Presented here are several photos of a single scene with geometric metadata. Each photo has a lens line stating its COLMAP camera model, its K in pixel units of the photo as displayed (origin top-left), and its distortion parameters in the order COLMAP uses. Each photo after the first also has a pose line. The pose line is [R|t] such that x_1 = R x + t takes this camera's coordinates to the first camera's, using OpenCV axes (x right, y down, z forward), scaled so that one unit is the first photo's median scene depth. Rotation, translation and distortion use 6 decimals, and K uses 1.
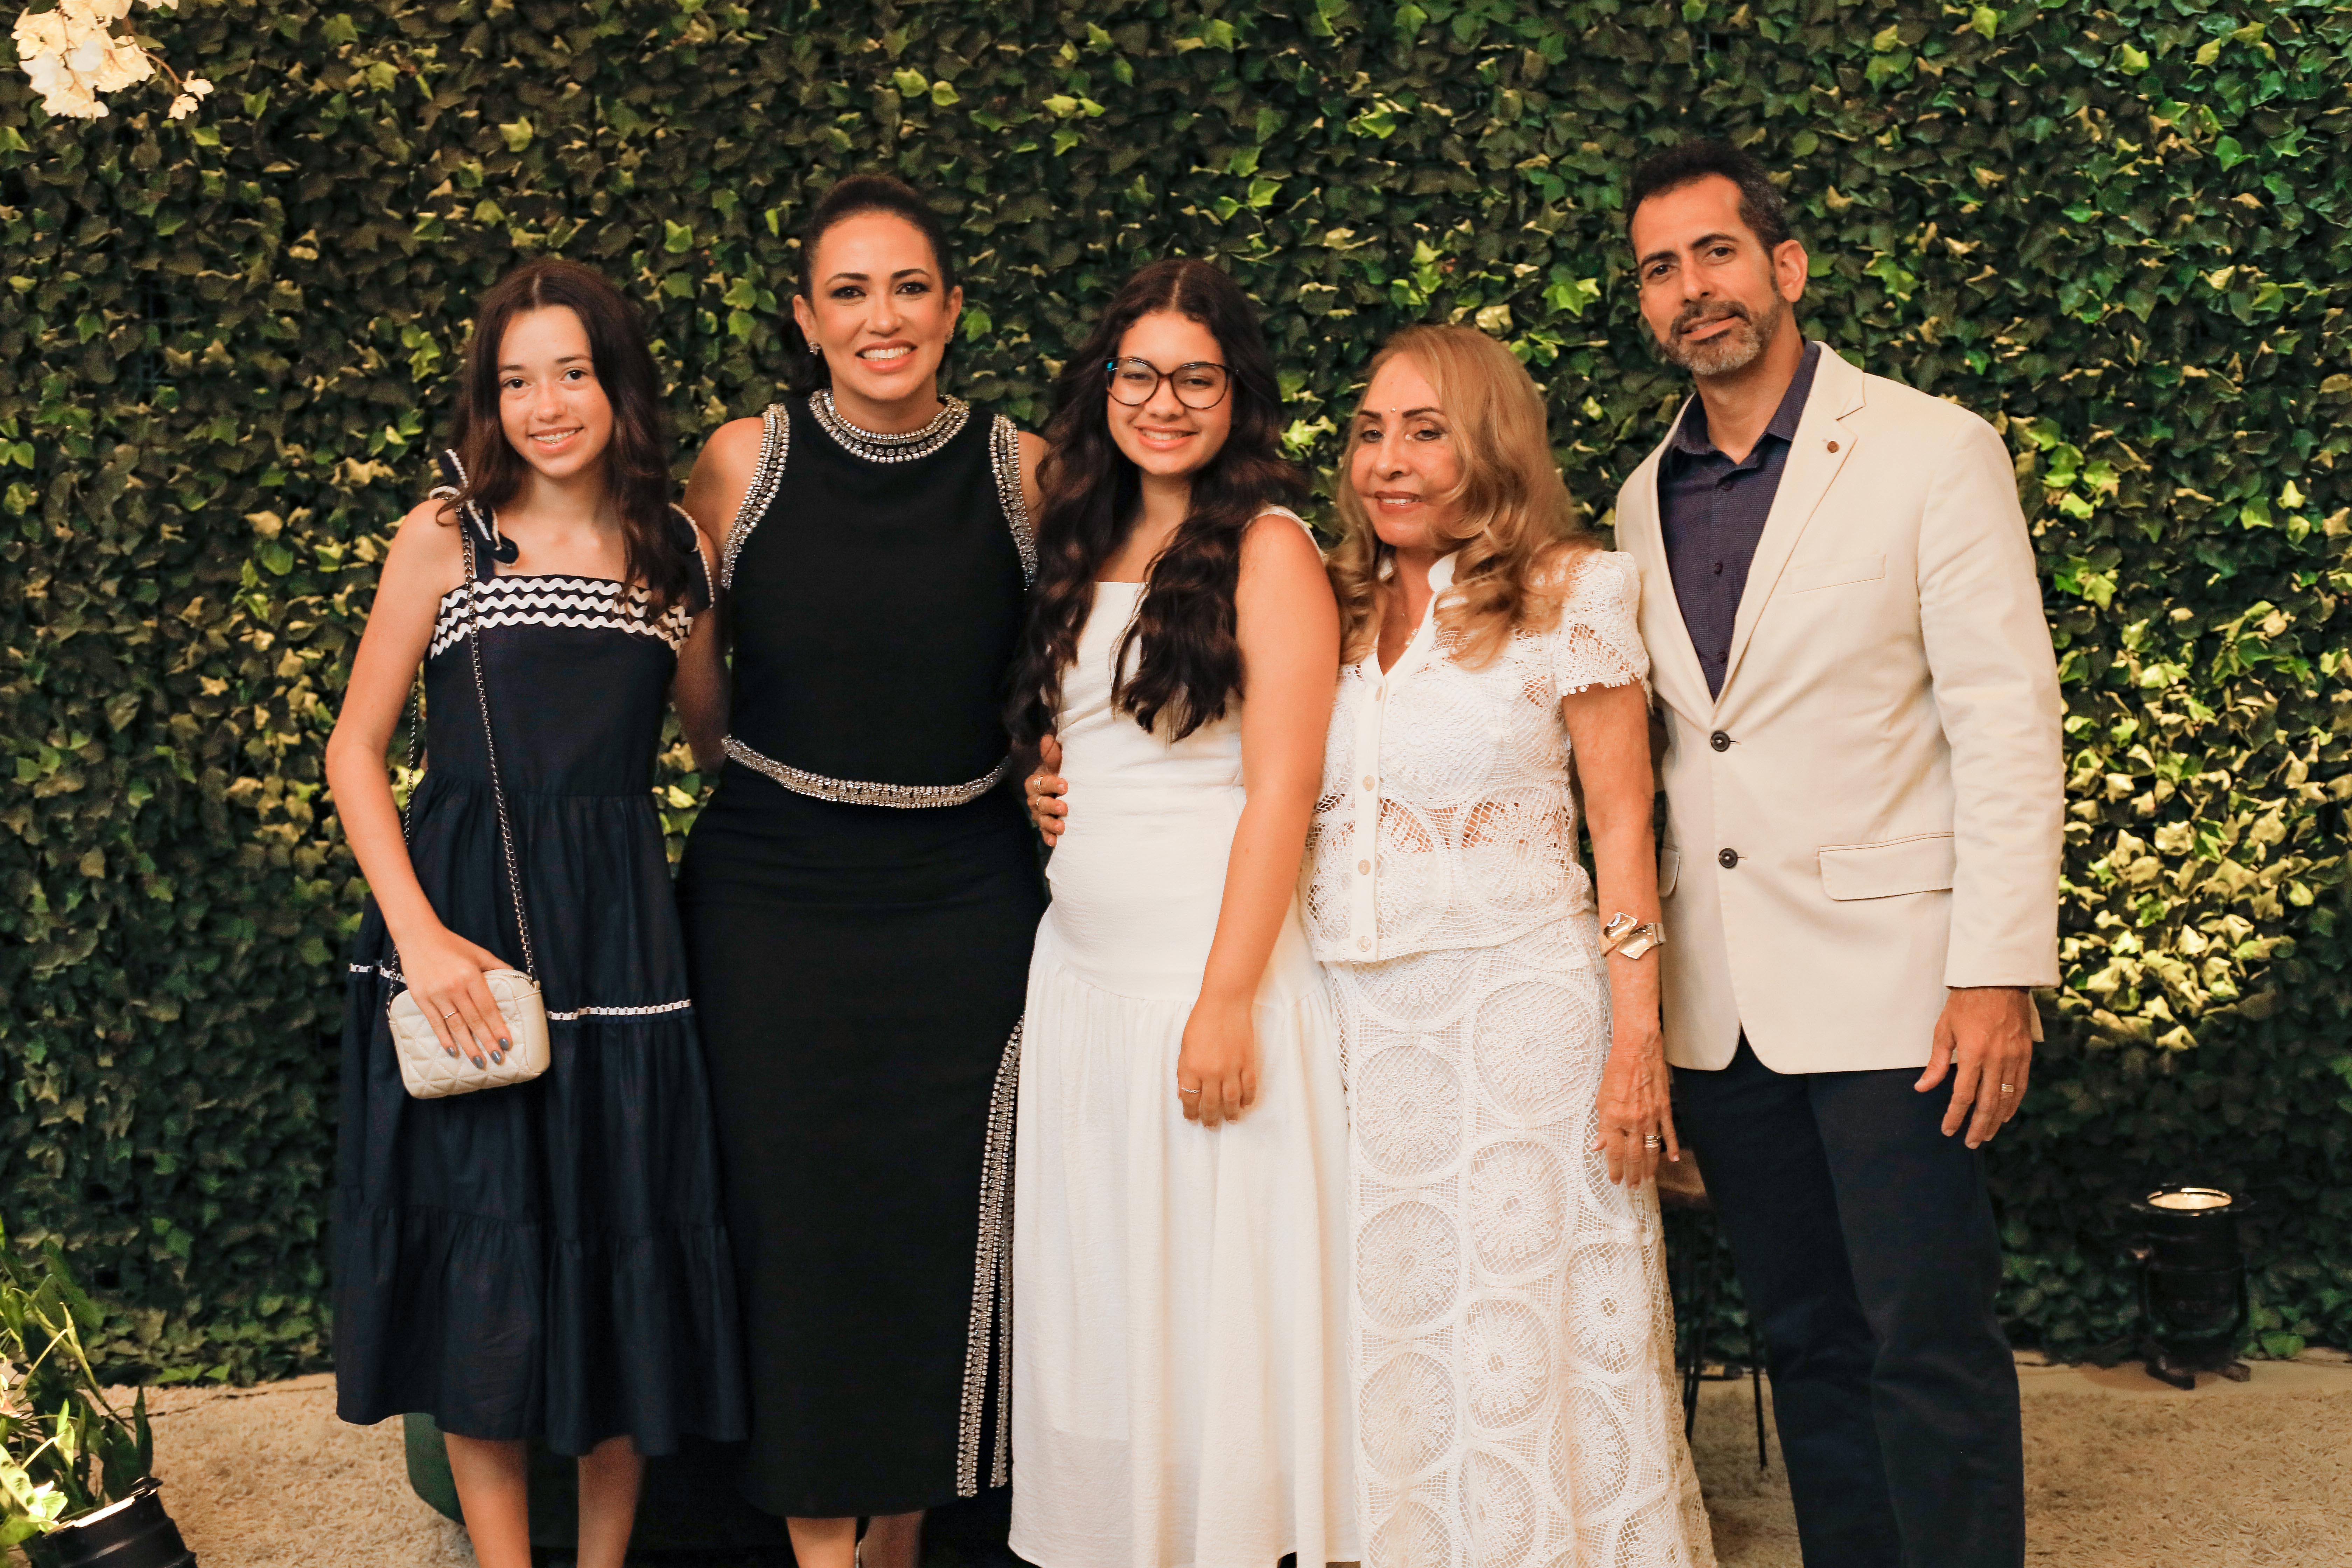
lens RADIAL K [[3424.7, 0, 1170.3], [0, 3424.7, 790.8], [0, 0, 1]] dist [-0.149240, 0.144580]
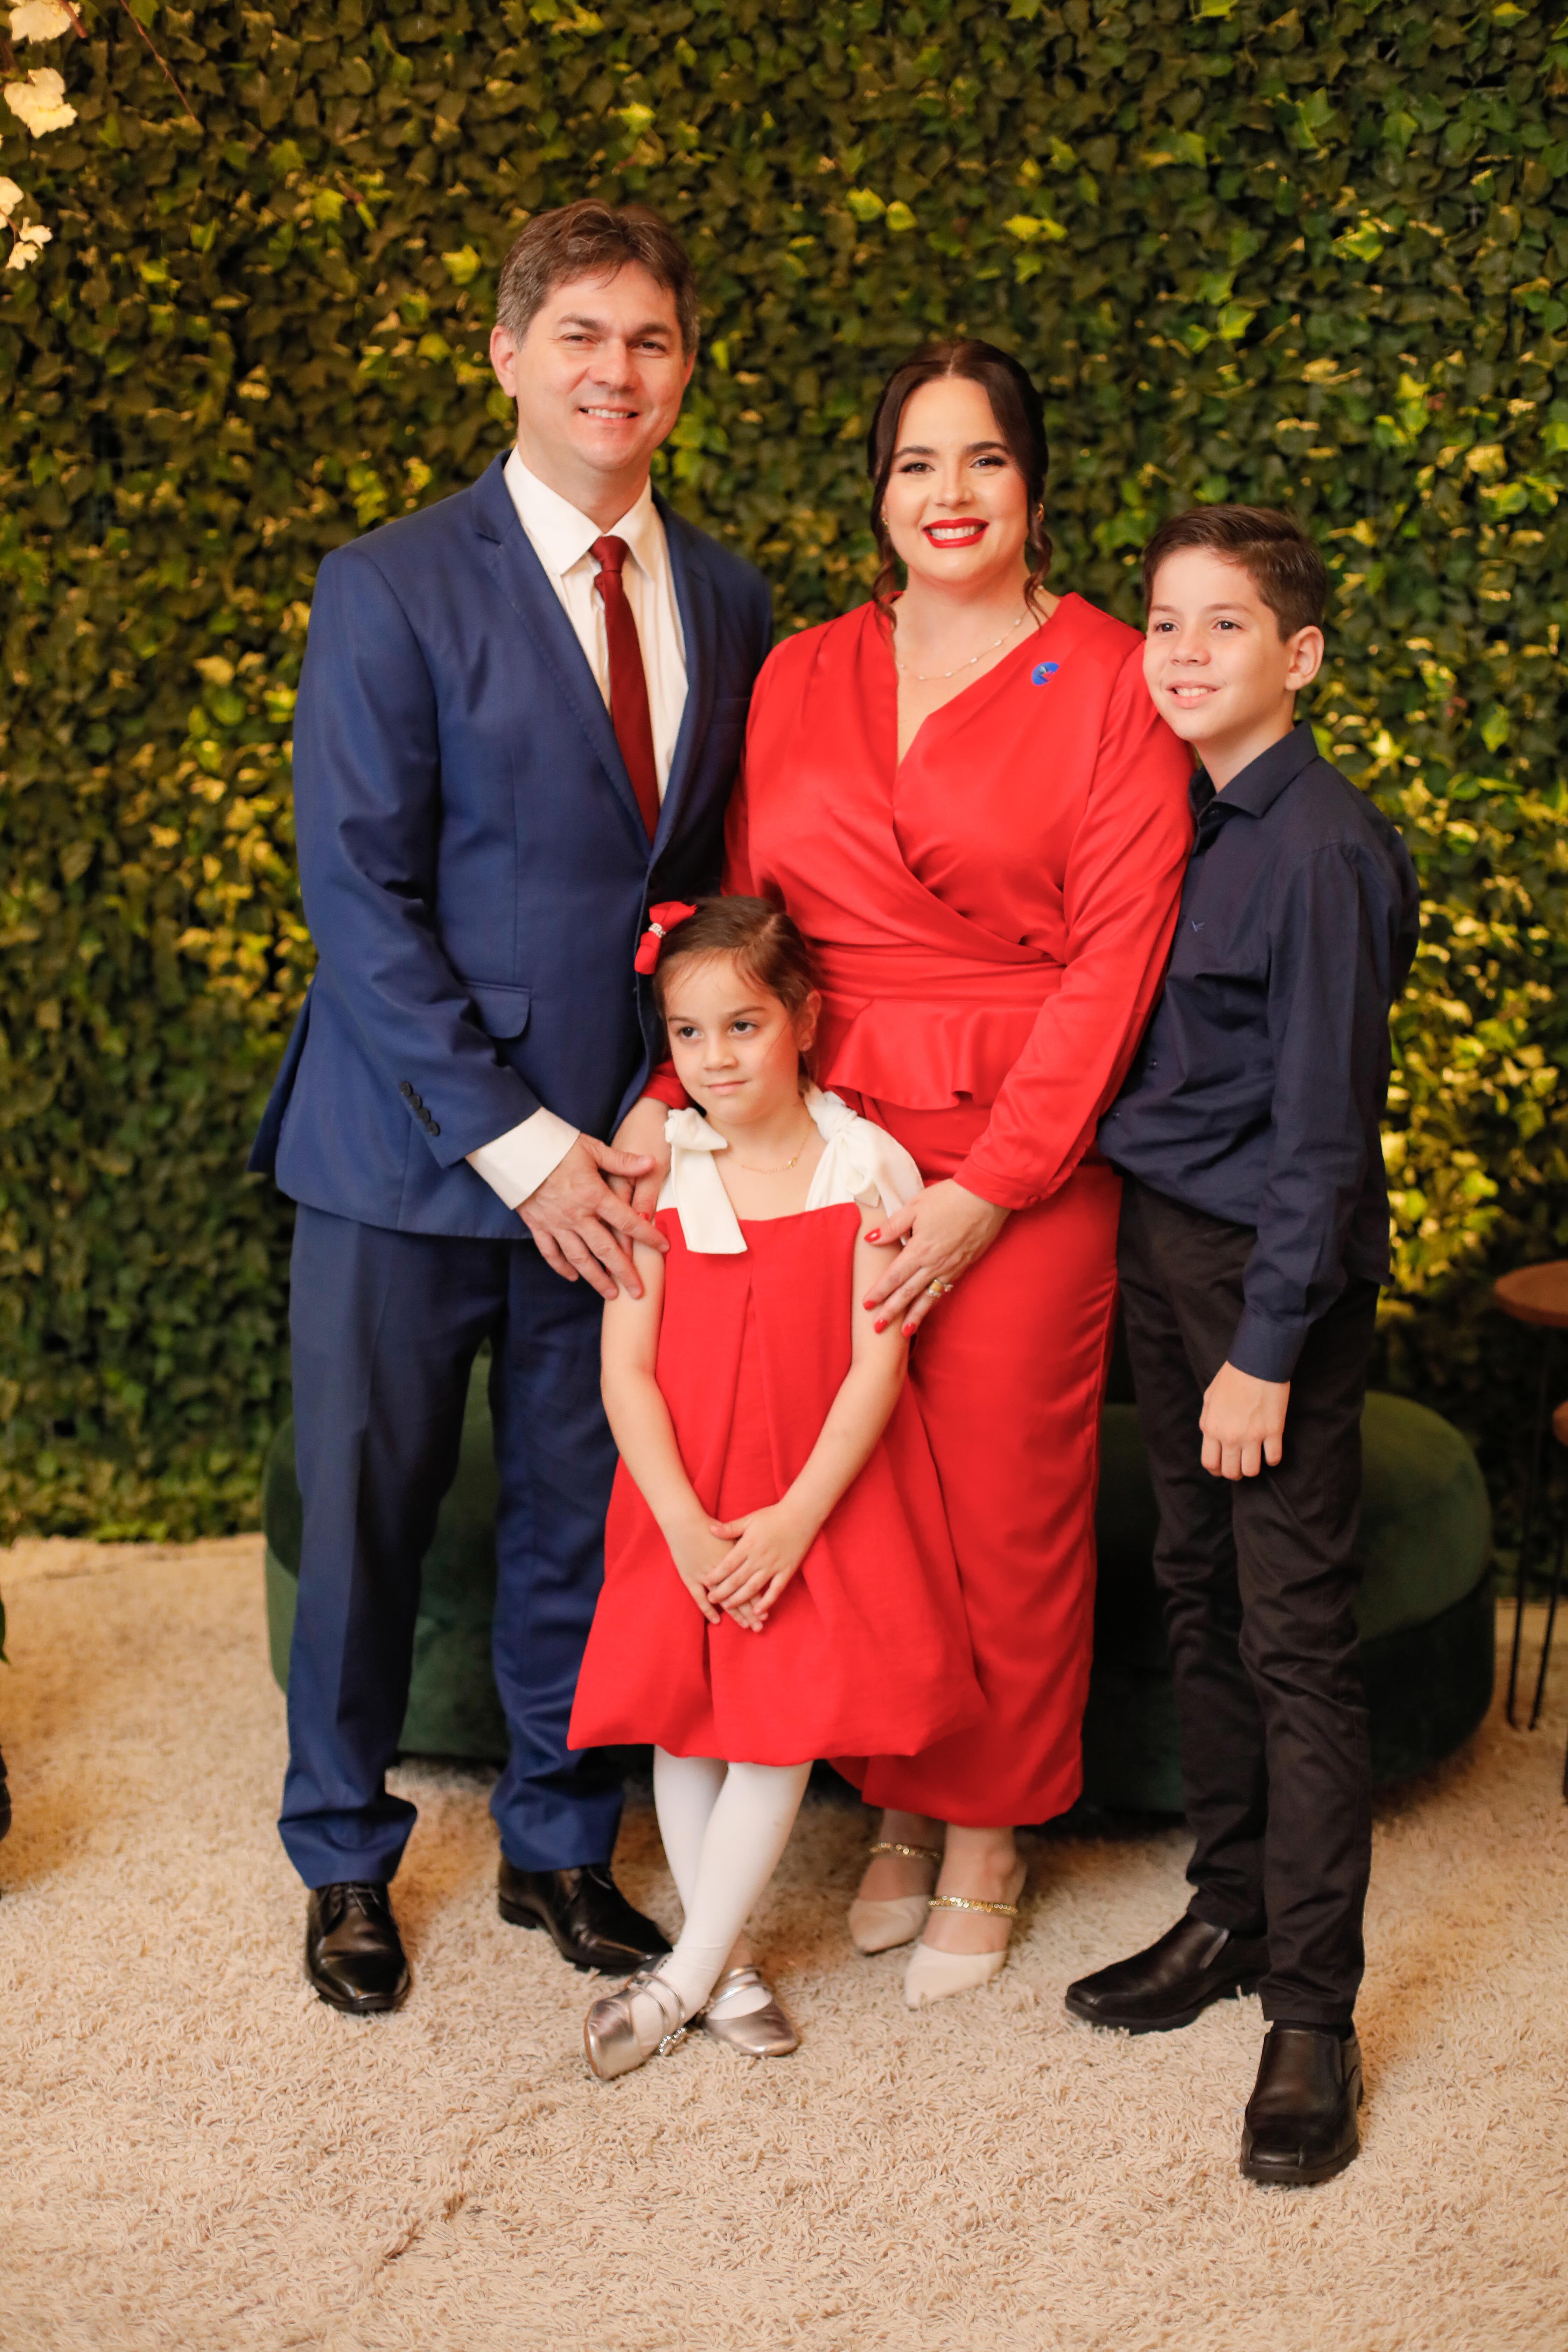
lens RADIAL K [[3403.0, 0, 785.6], [0, 3403.0, 1183.5], [0, 0, 1]] dist [-0.148934, 0.150965]
pose [[0.981518, 0.035405, -0.188068, 0.085697], [-0.019147, 0.995975, 0.087568, -0.020757], [0.190412, -0.082348, 0.978244, 0.068877]]
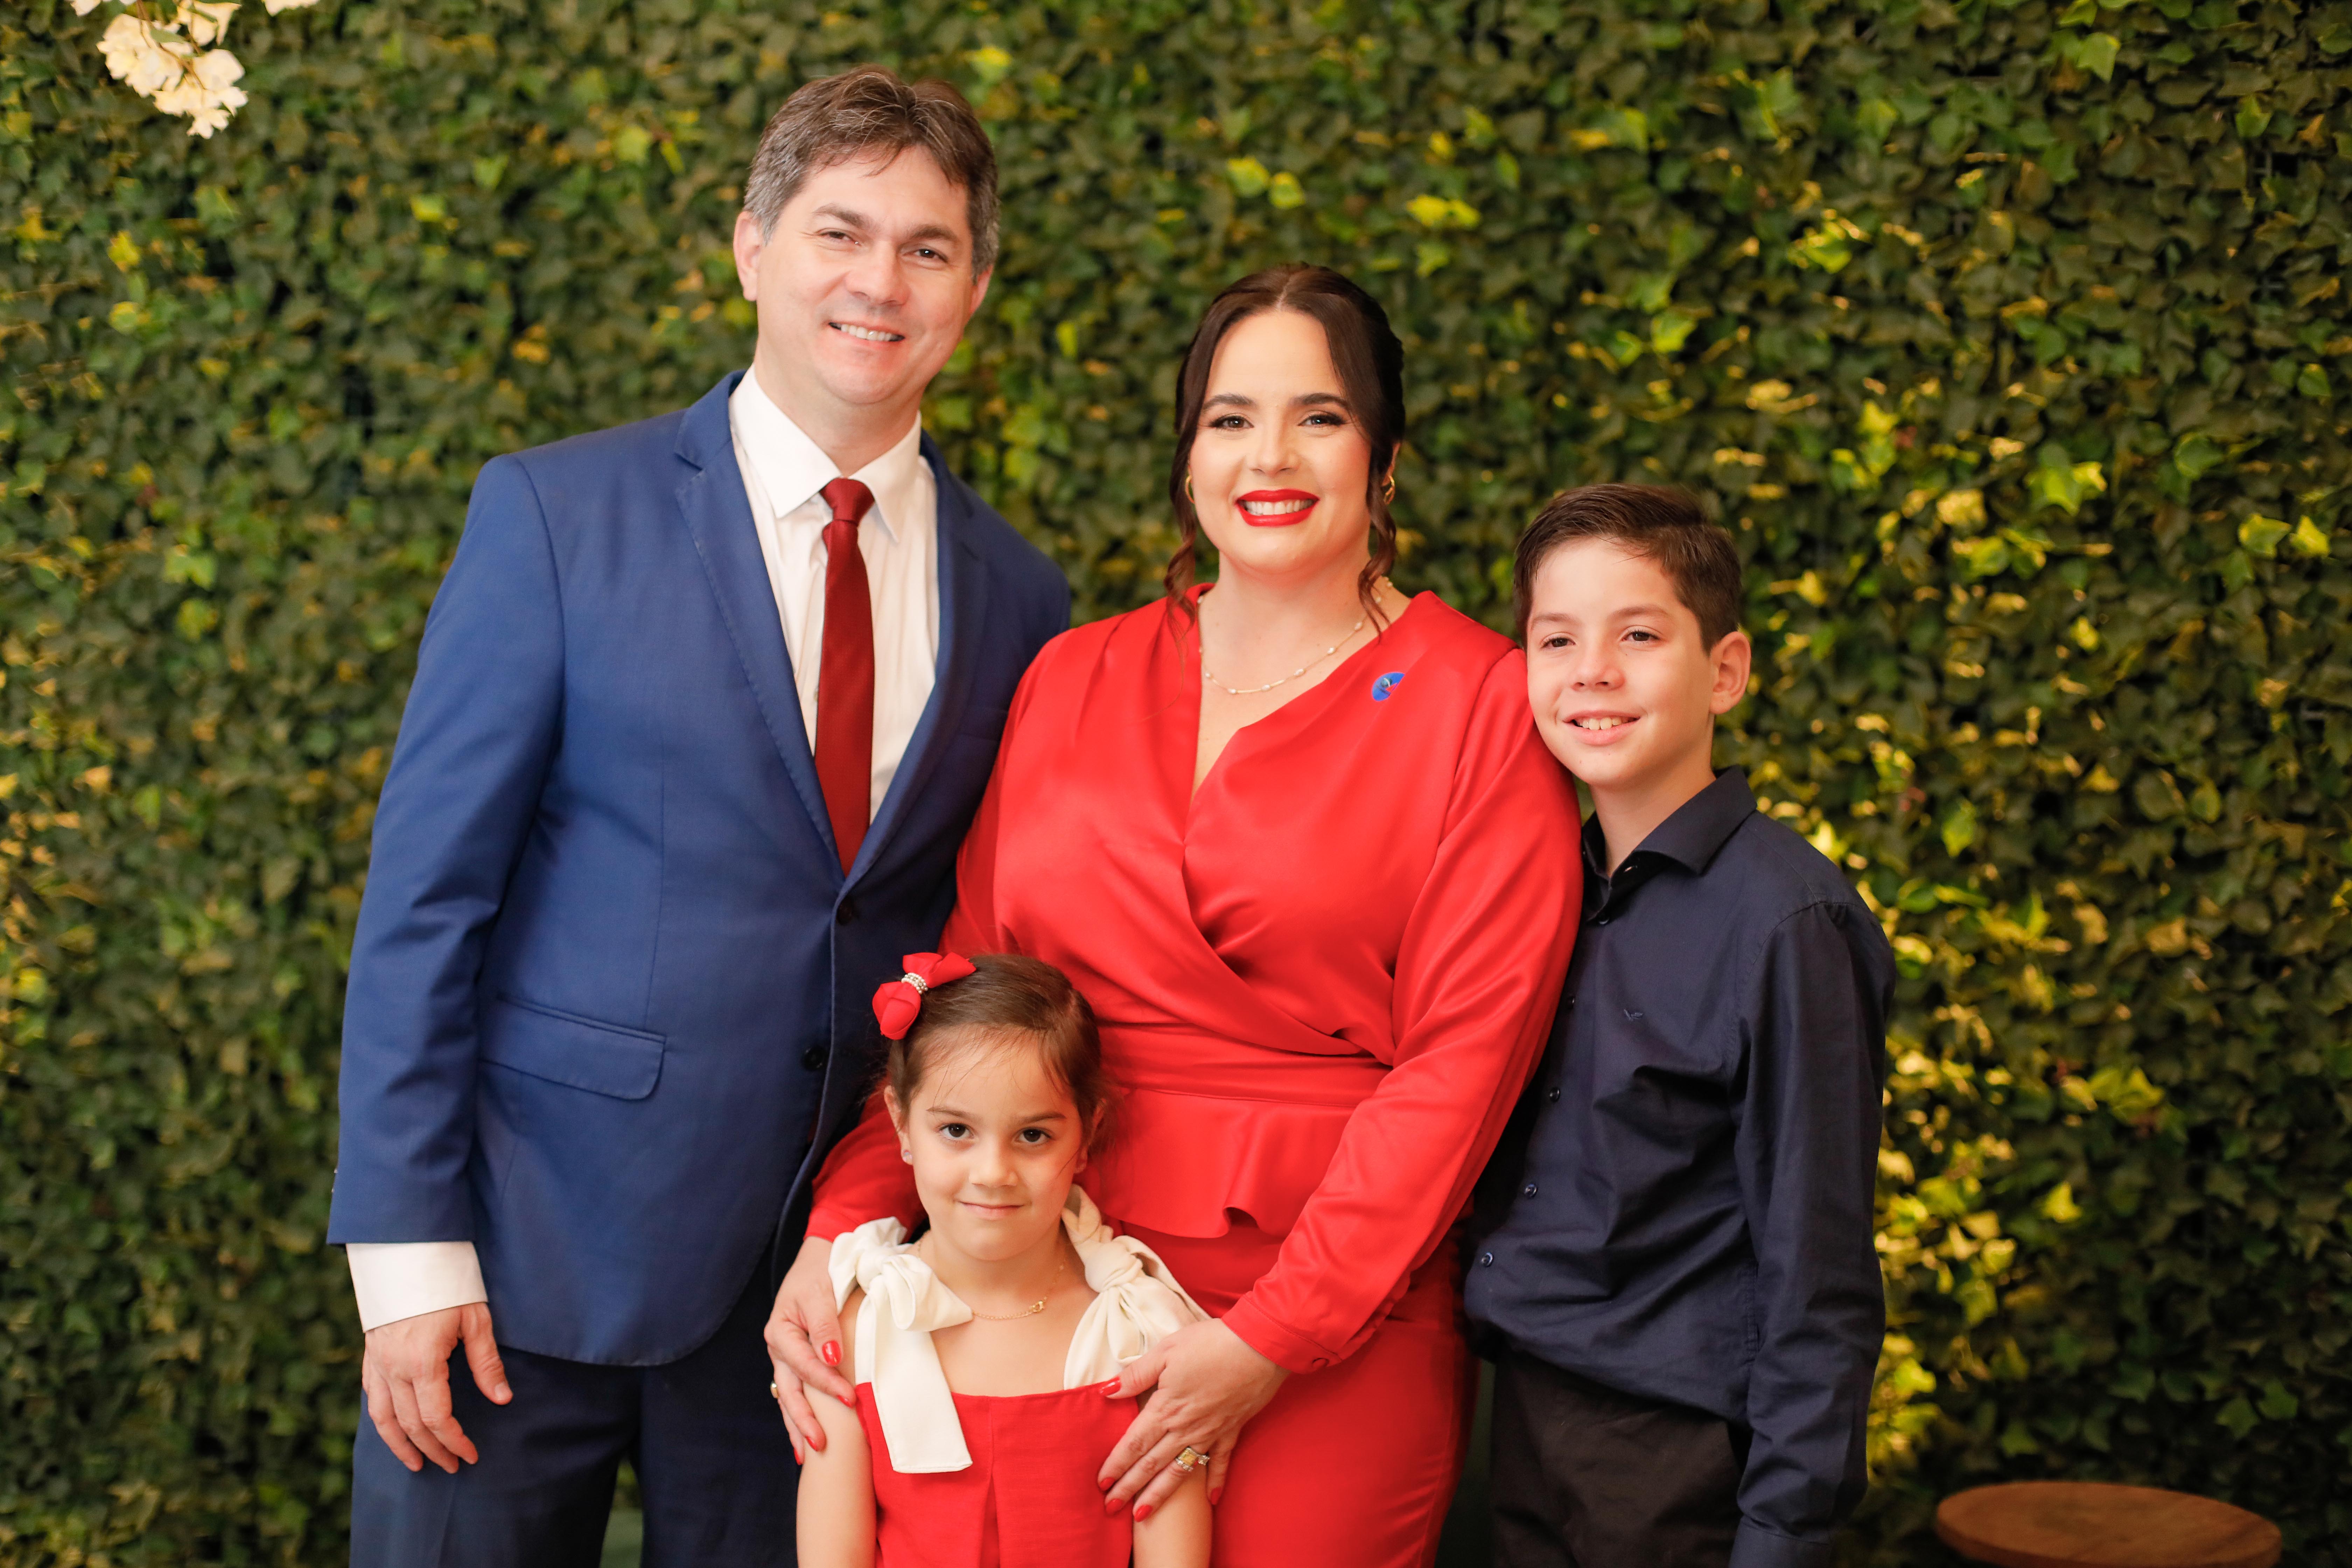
lens RADIAL K [[3424.7, 0, 1170.3], [0, 3424.7, 790.8], [0, 0, 1]] dist [-0.149240, 0.144580]
pose [[0.977903, 0.072947, -0.195921, 0.074033], [-0.086064, 0.994524, -0.059284, -0.014840], [0.190524, 0.074836, 0.978826, 0.220942]]
